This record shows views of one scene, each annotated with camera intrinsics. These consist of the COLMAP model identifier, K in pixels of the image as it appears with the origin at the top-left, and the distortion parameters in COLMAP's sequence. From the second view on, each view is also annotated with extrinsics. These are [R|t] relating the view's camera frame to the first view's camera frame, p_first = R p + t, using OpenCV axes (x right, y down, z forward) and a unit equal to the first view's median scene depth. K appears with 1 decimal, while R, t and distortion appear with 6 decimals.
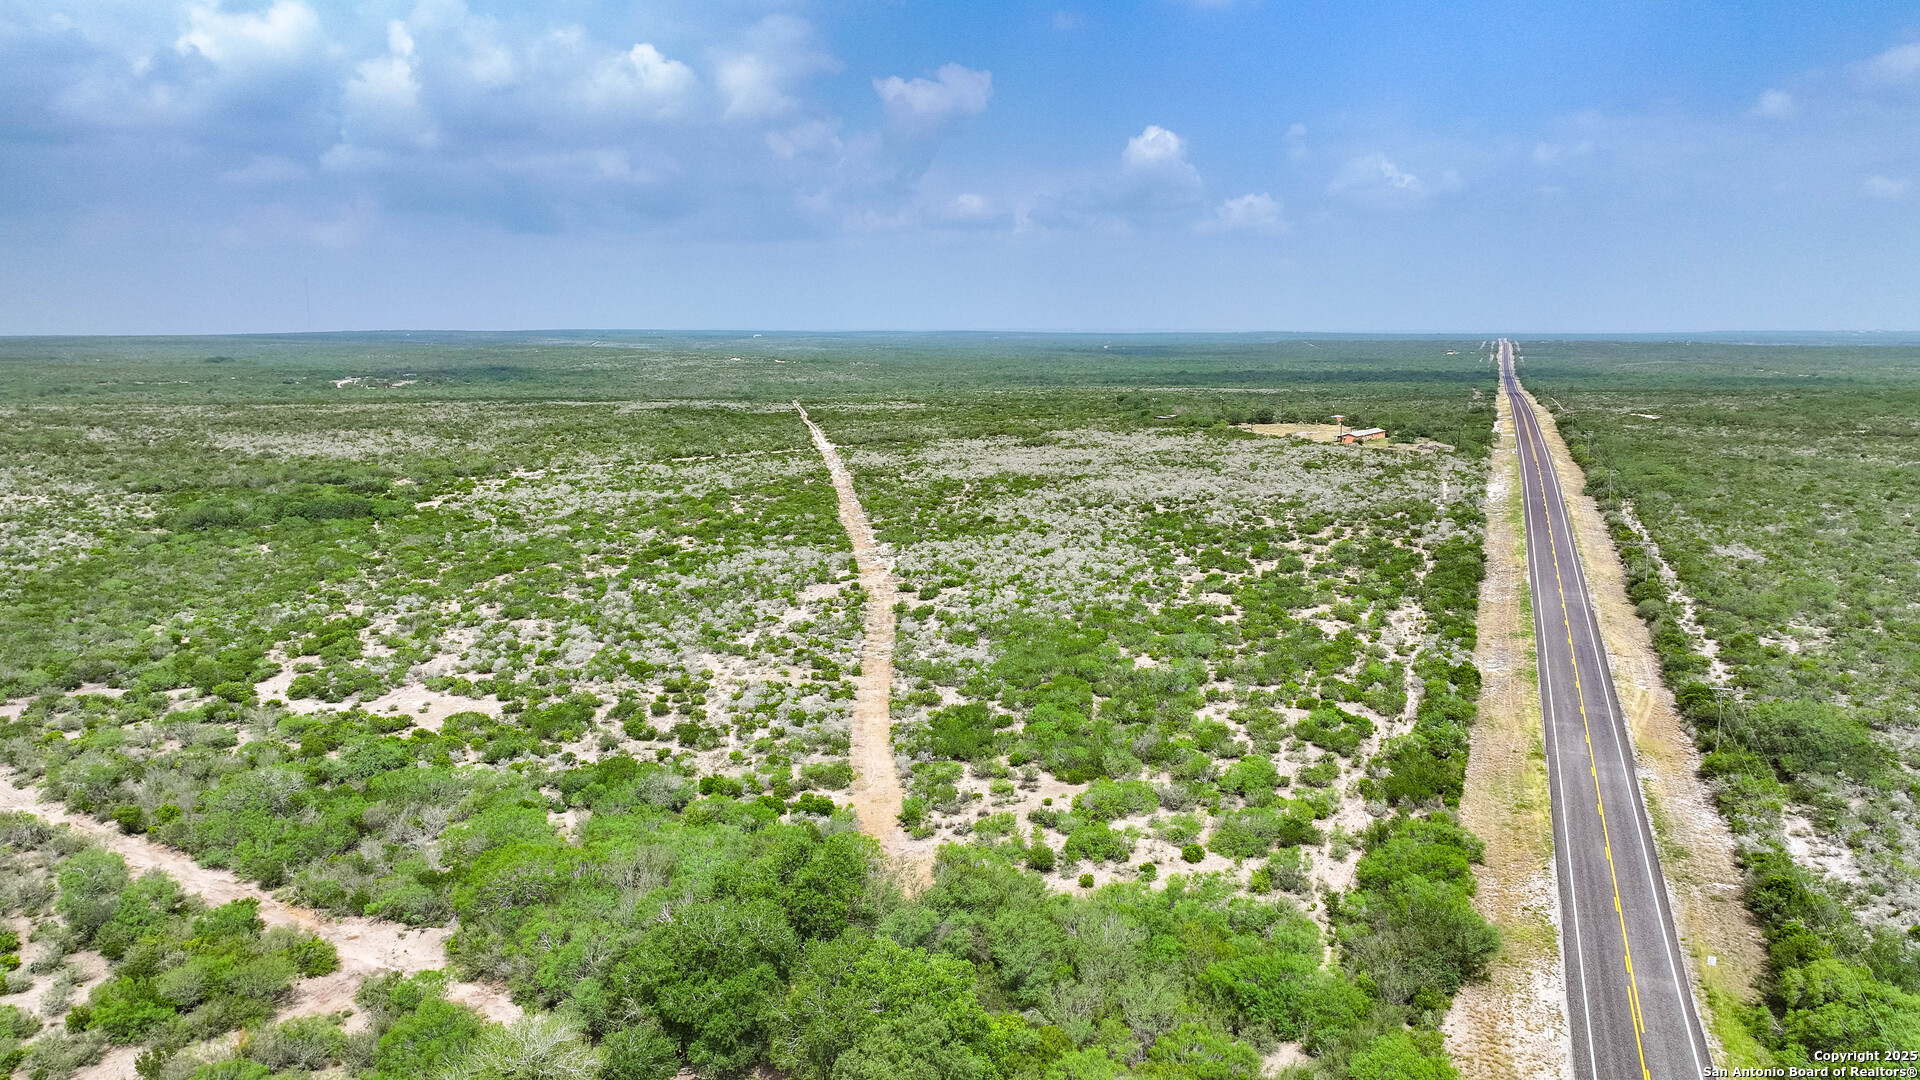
lens RADIAL K [[1348.6, 0, 963.8], [0, 1348.6, 541.9], [0, 0, 1]] dist [0.000818, 0.007626]
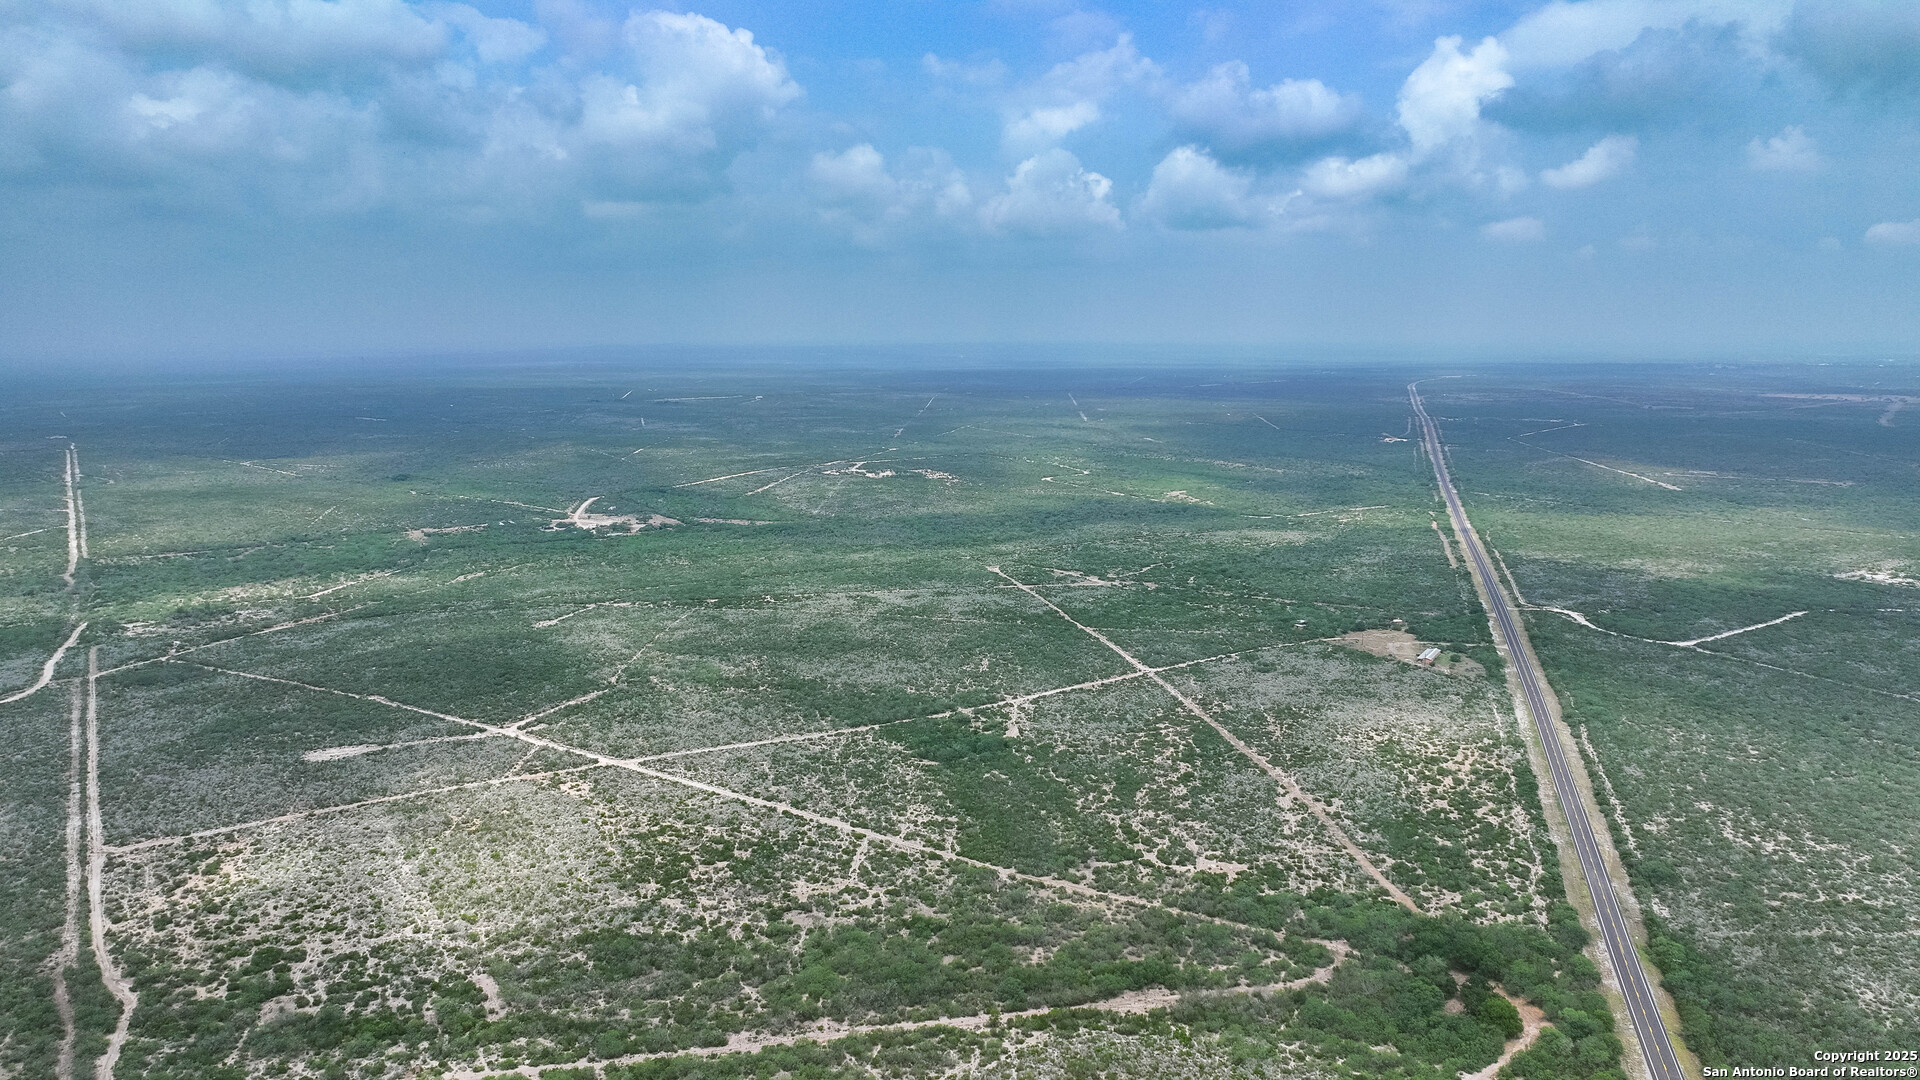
lens RADIAL K [[1348.6, 0, 961.4], [0, 1348.6, 539.7], [0, 0, 1]] dist [0.000818, 0.007626]
pose [[0.997346, -0.014434, 0.071366, -1.296238], [0.014297, 0.999895, 0.002429, -0.688869], [-0.071394, -0.001402, 0.997447, -2.162456]]
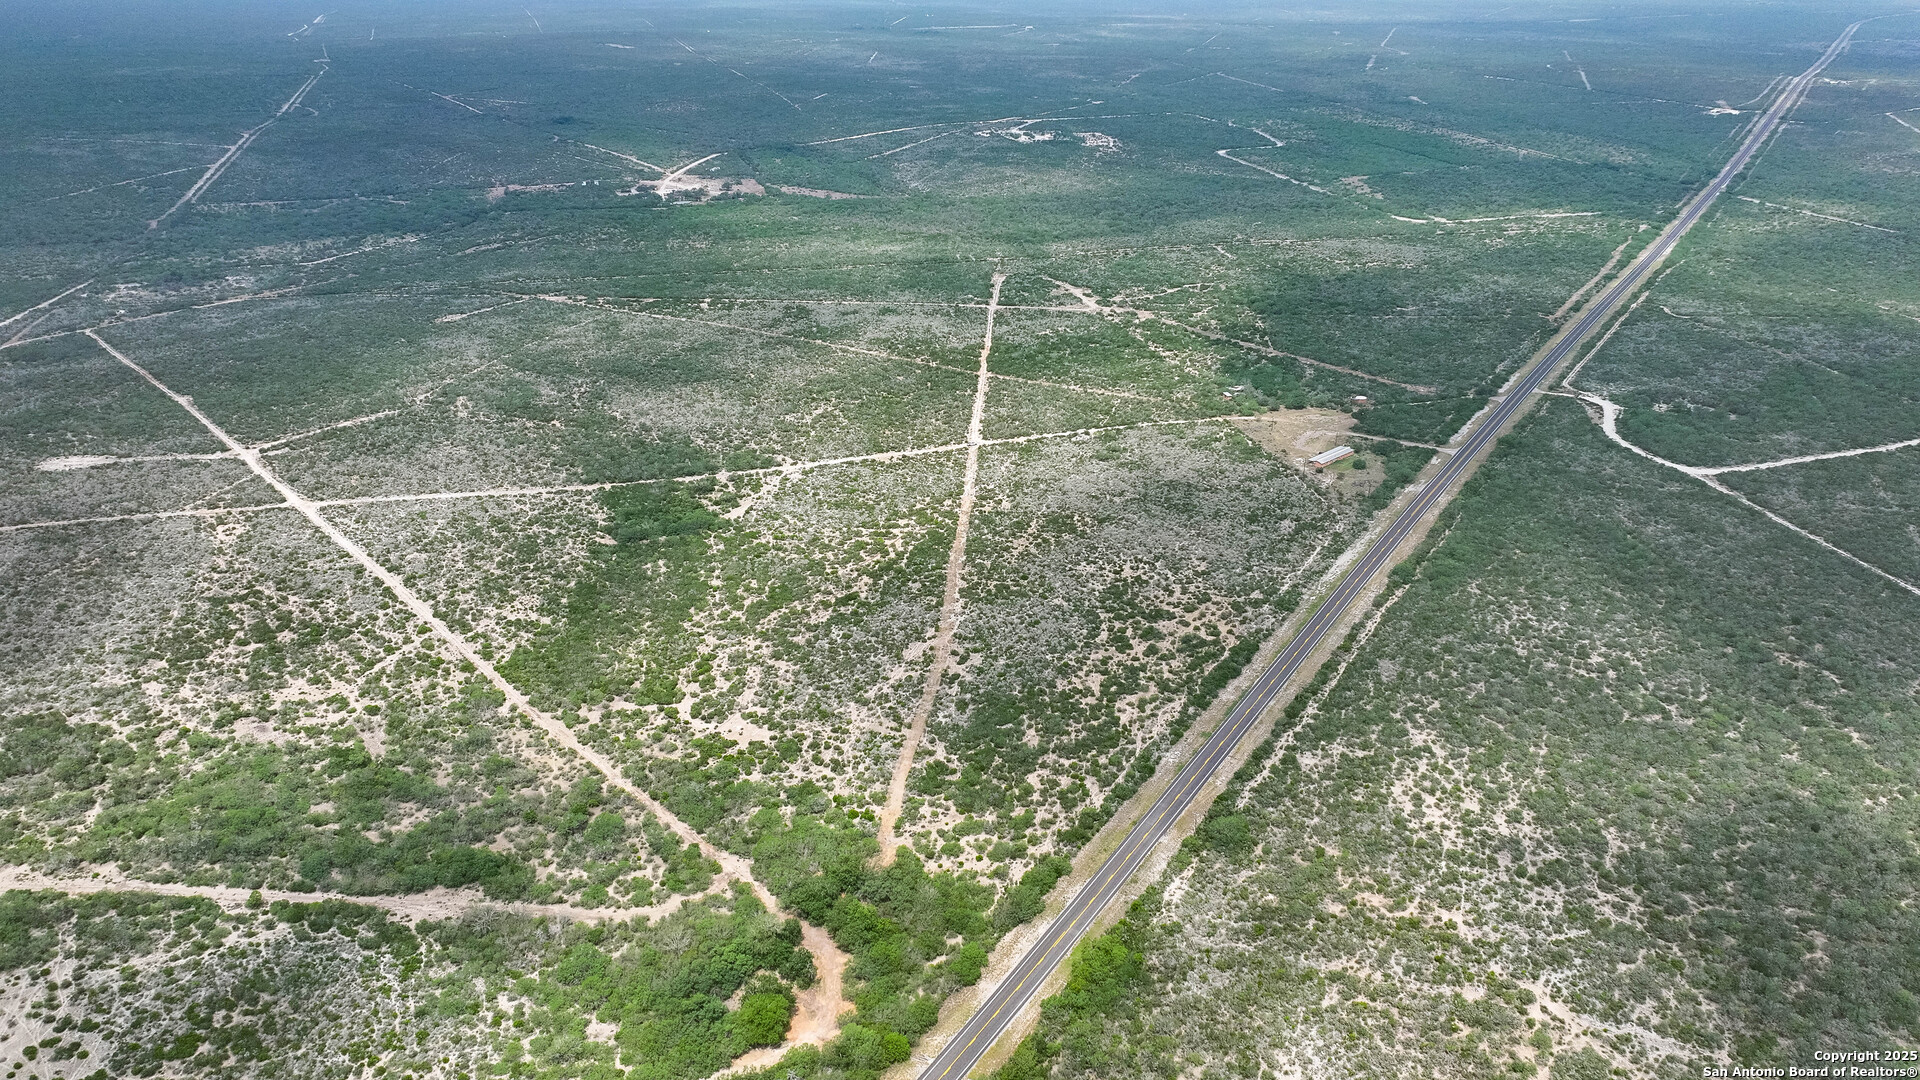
lens RADIAL K [[1348.6, 0, 957.0], [0, 1348.6, 538.7], [0, 0, 1]] dist [0.000818, 0.007626]
pose [[0.976459, 0.090271, -0.195907, 0.526885], [-0.034604, 0.962012, 0.270804, -1.043527], [0.212911, -0.257650, 0.942489, -1.382906]]
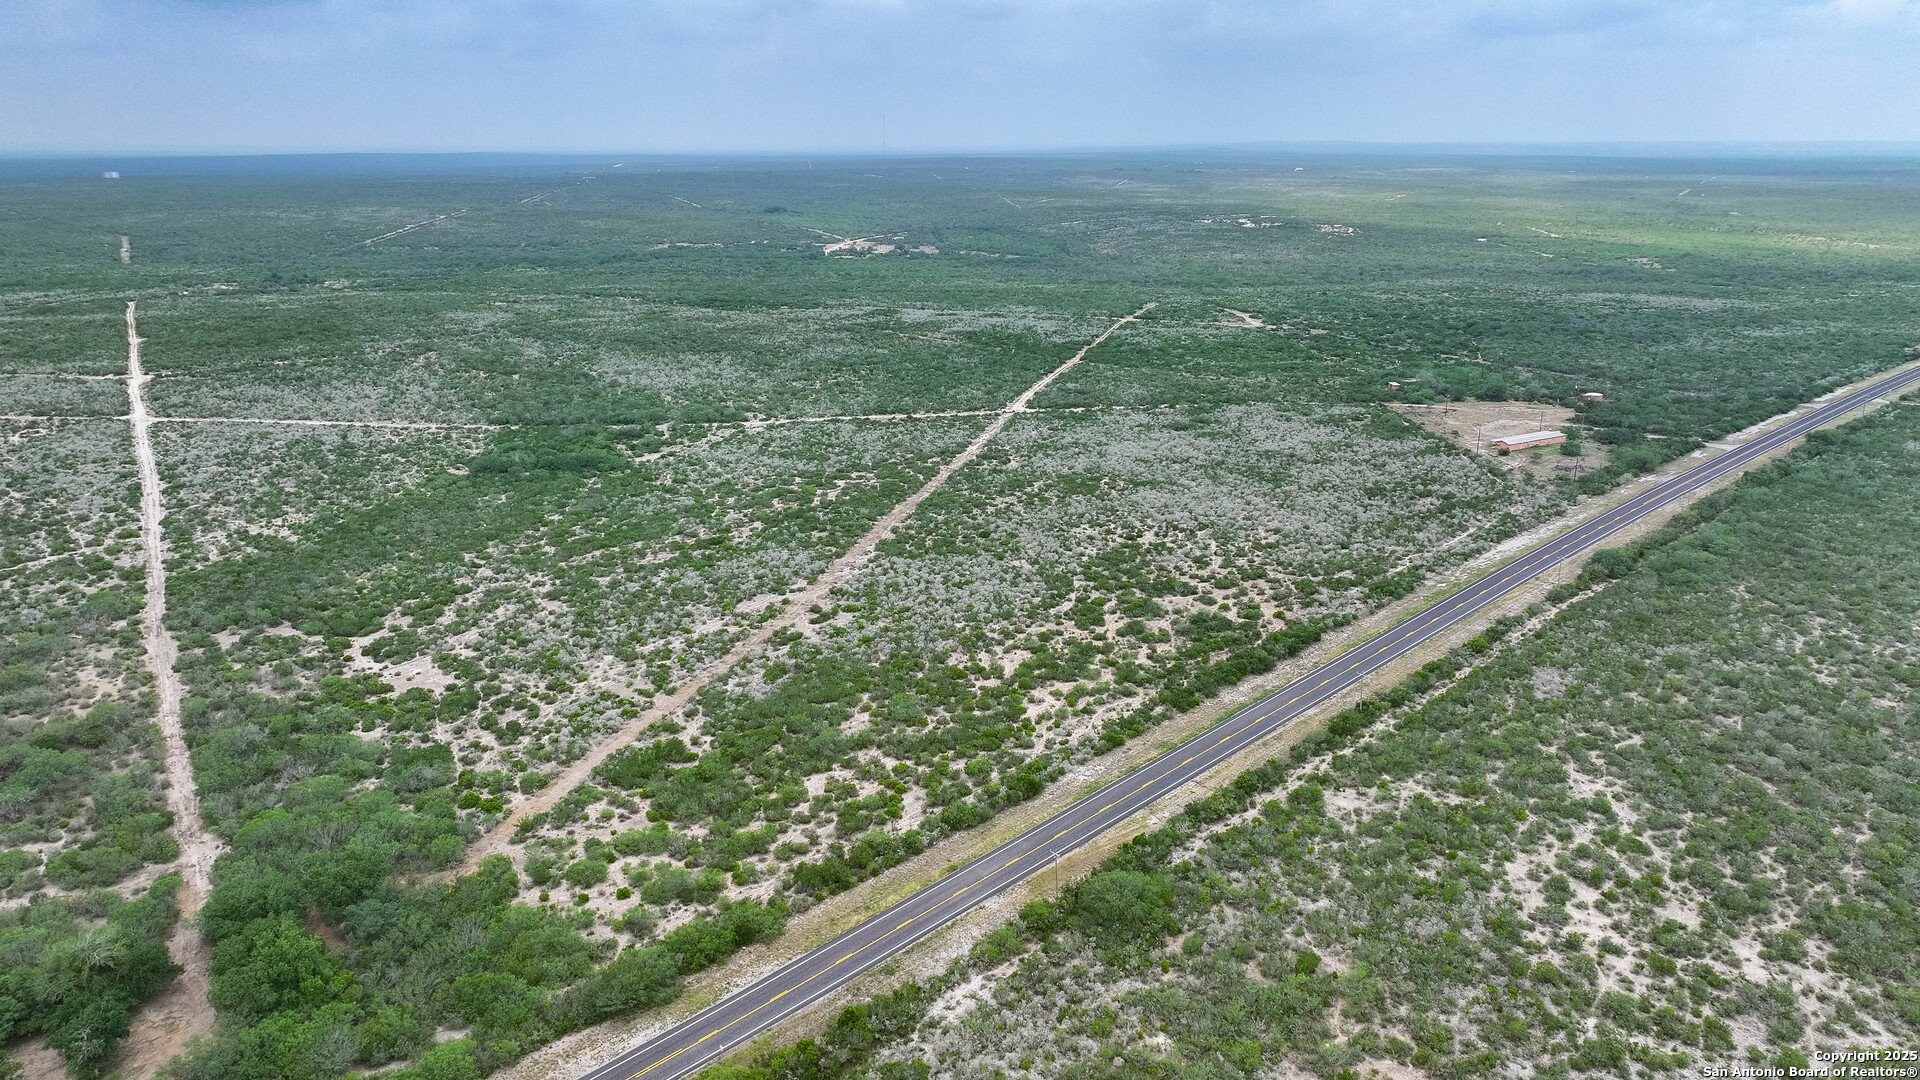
lens RADIAL K [[1348.6, 0, 960.5], [0, 1348.6, 537.9], [0, 0, 1]] dist [0.000818, 0.007626]
pose [[0.907895, 0.121892, -0.401085, 0.886831], [-0.066897, 0.986659, 0.148424, -0.350548], [0.413826, -0.107922, 0.903936, -0.172419]]
